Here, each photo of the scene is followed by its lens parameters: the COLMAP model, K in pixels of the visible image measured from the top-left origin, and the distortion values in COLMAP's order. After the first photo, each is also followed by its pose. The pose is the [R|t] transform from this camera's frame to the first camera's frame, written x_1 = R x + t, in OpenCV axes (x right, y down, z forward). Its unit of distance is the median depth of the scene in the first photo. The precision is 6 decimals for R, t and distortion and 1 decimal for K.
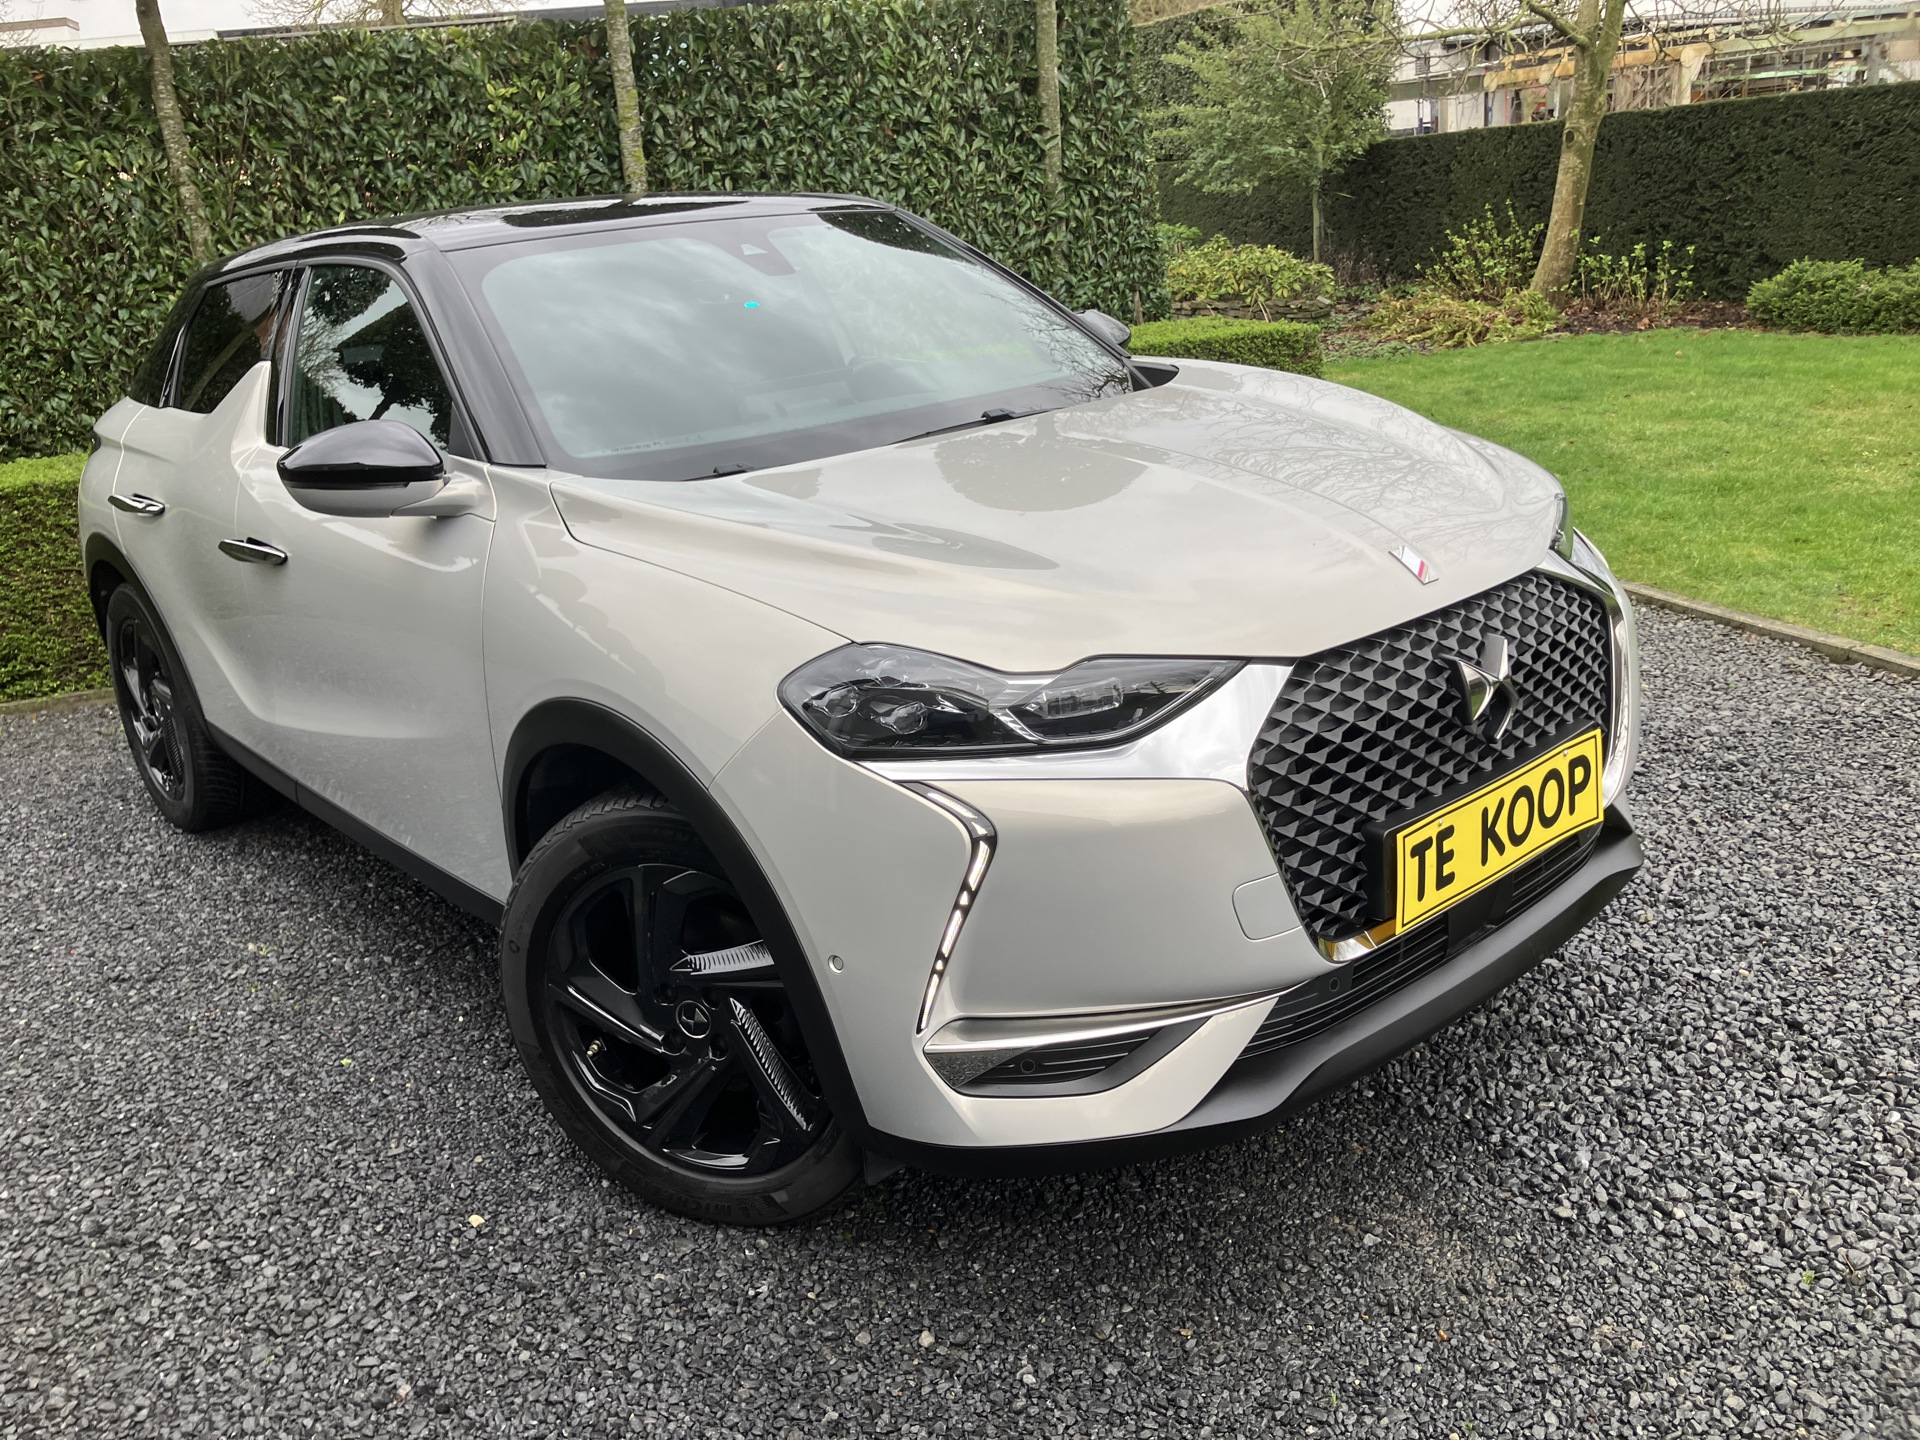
lens RADIAL K [[1578.6, 0, 944.4], [0, 1578.6, 722.0], [0, 0, 1]] dist [-0.013091, 0.046361]
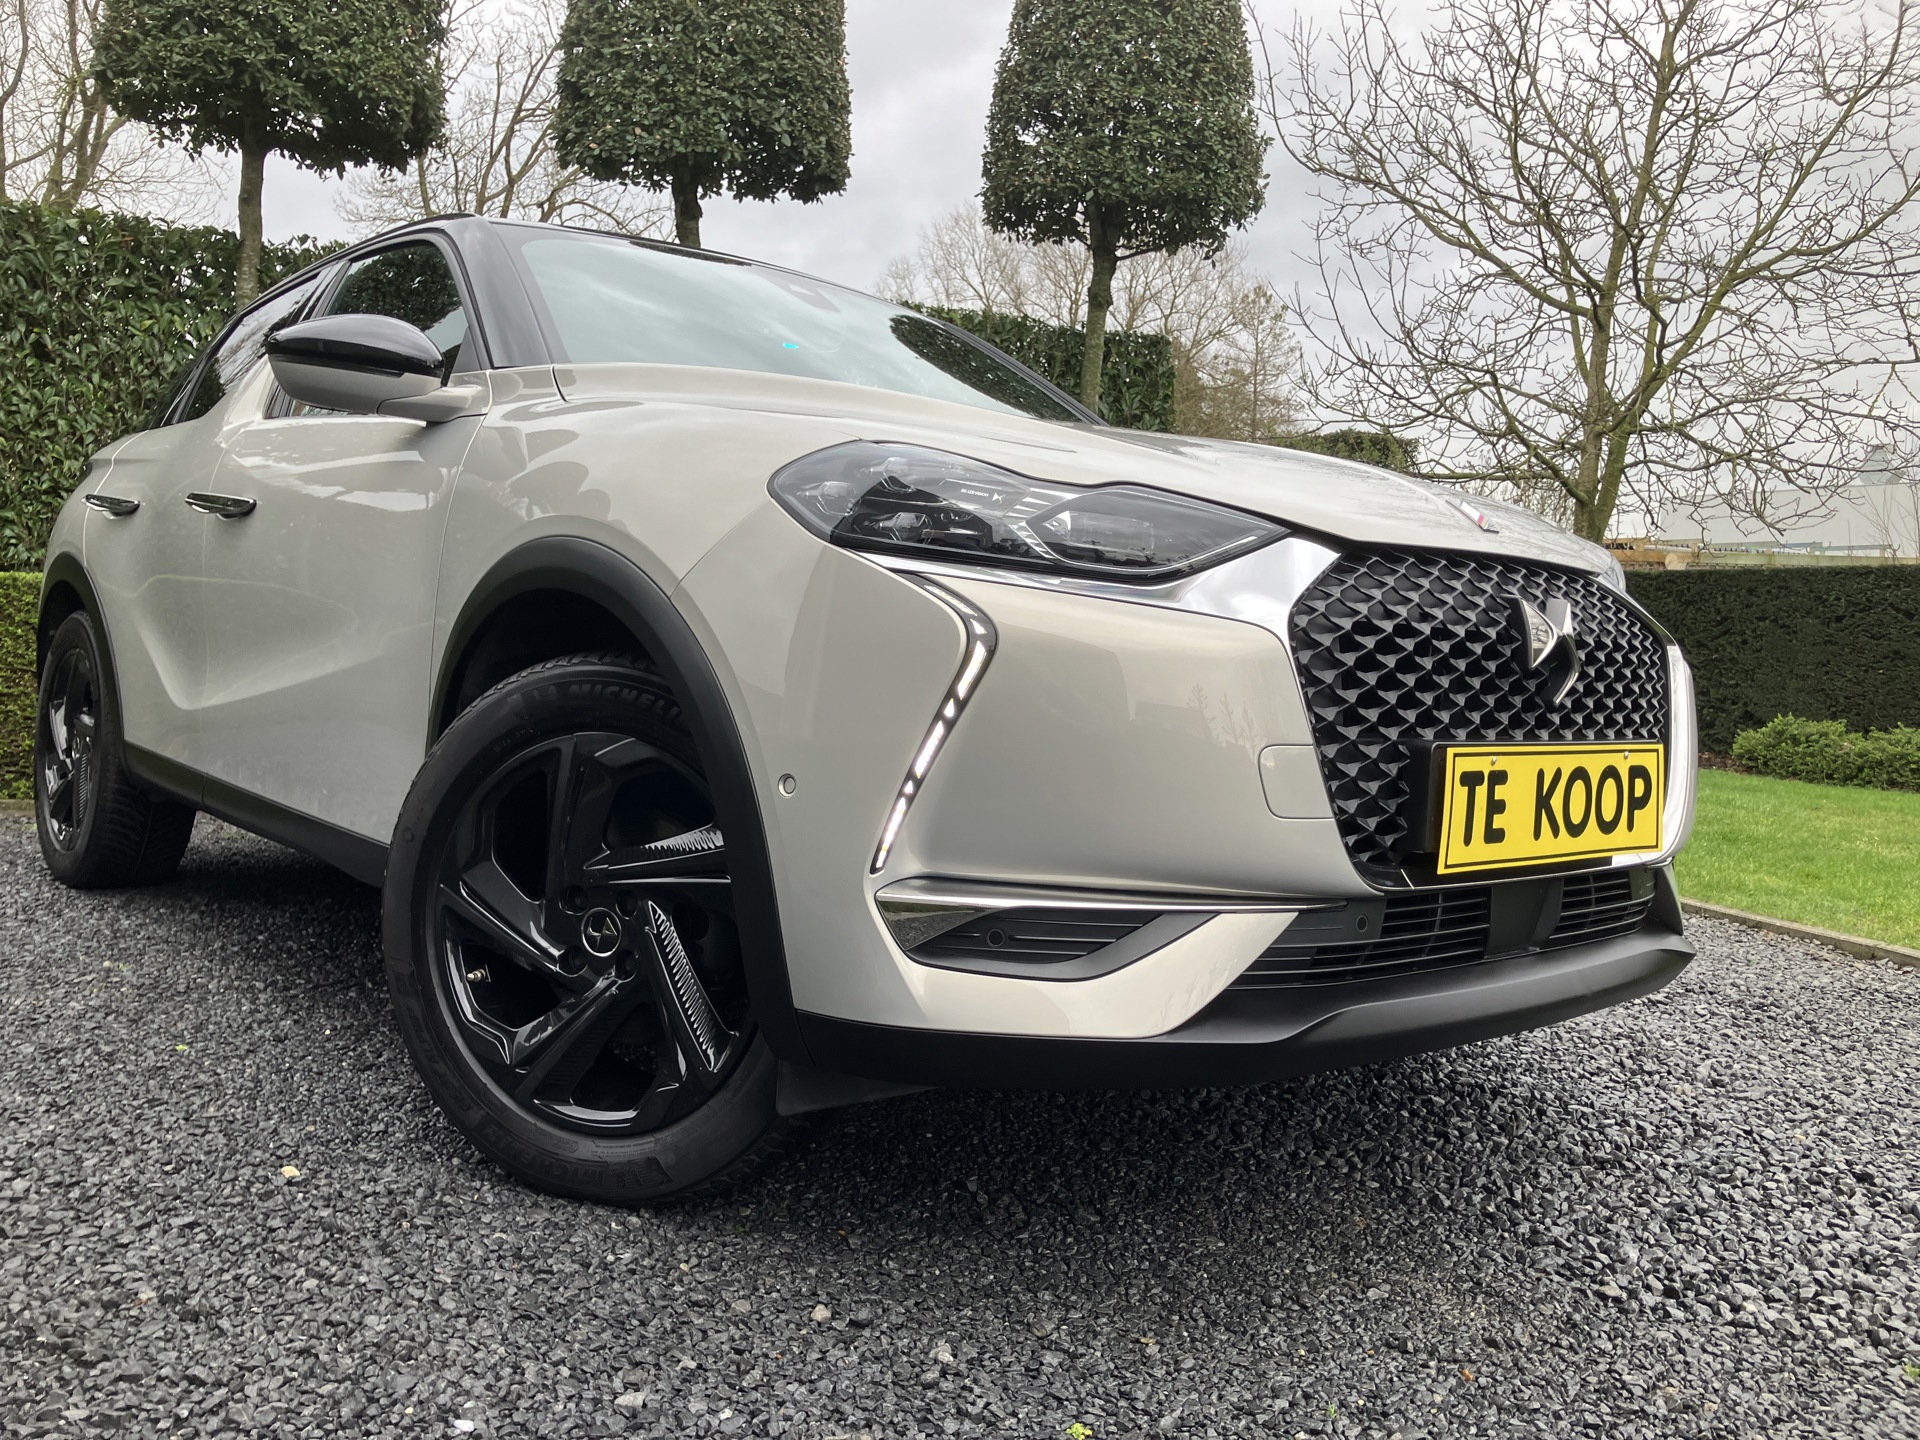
lens RADIAL K [[1571.7, 0, 962.4], [0, 1571.7, 778.4], [0, 0, 1]] dist [0.015722, -0.014198]
pose [[0.990472, 0.137242, 0.011431, 0.012157], [-0.130133, 0.959863, -0.248450, 0.296673], [-0.045070, 0.244595, 0.968577, 0.152404]]
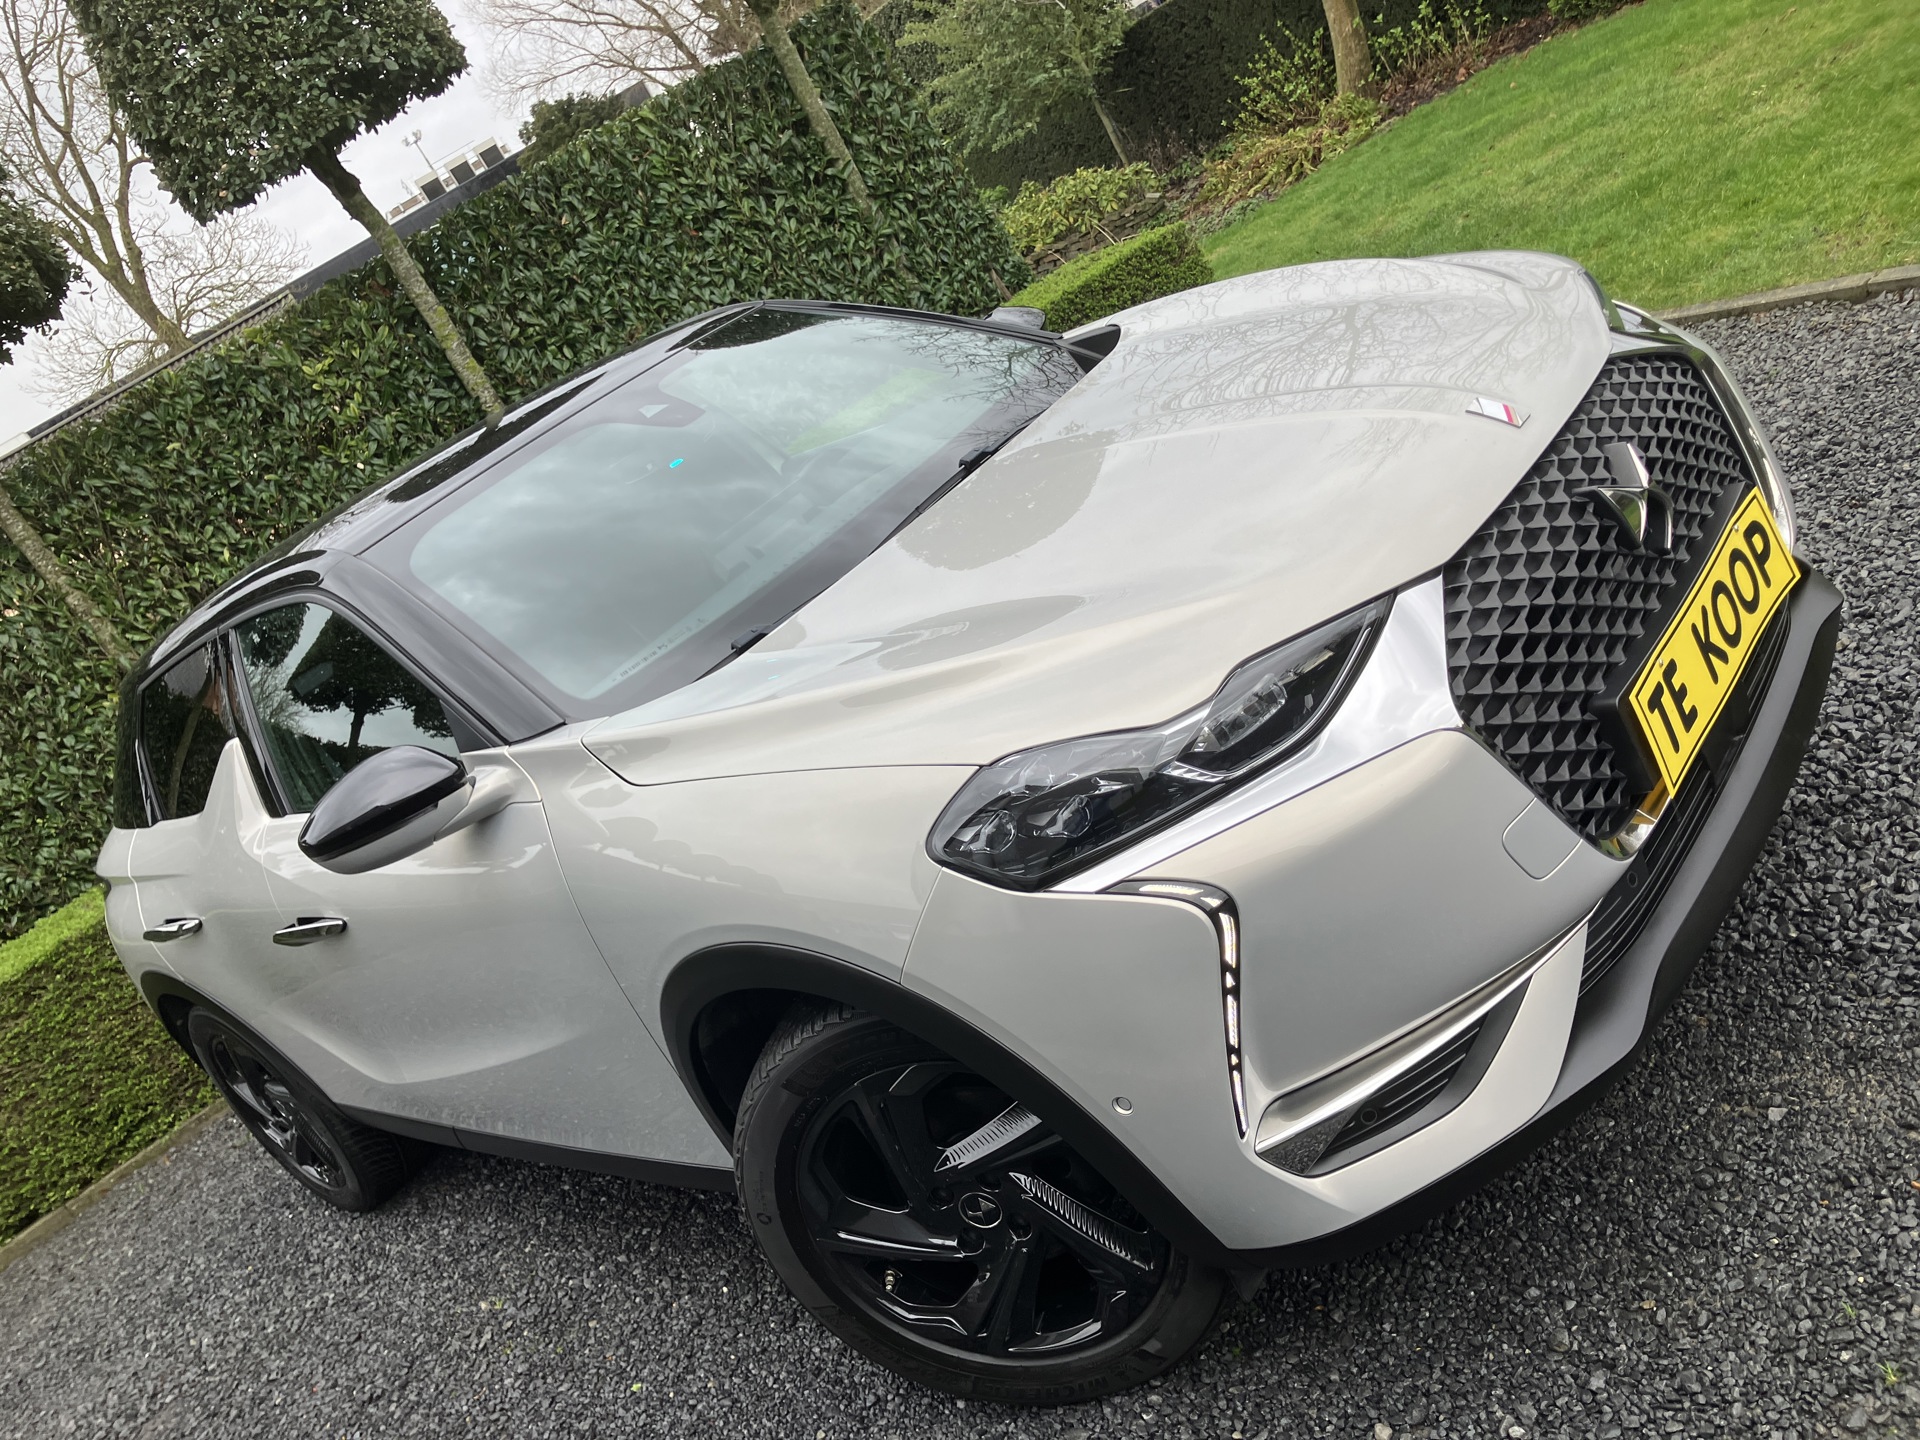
lens RADIAL K [[1563.2, 0, 948.5], [0, 1563.2, 738.7], [0, 0, 1]] dist [0.002183, 0.019772]
pose [[0.902580, -0.430389, -0.010692, -0.050517], [0.430373, 0.902643, -0.003848, -0.060037], [0.011307, -0.001129, 0.999935, 0.104146]]
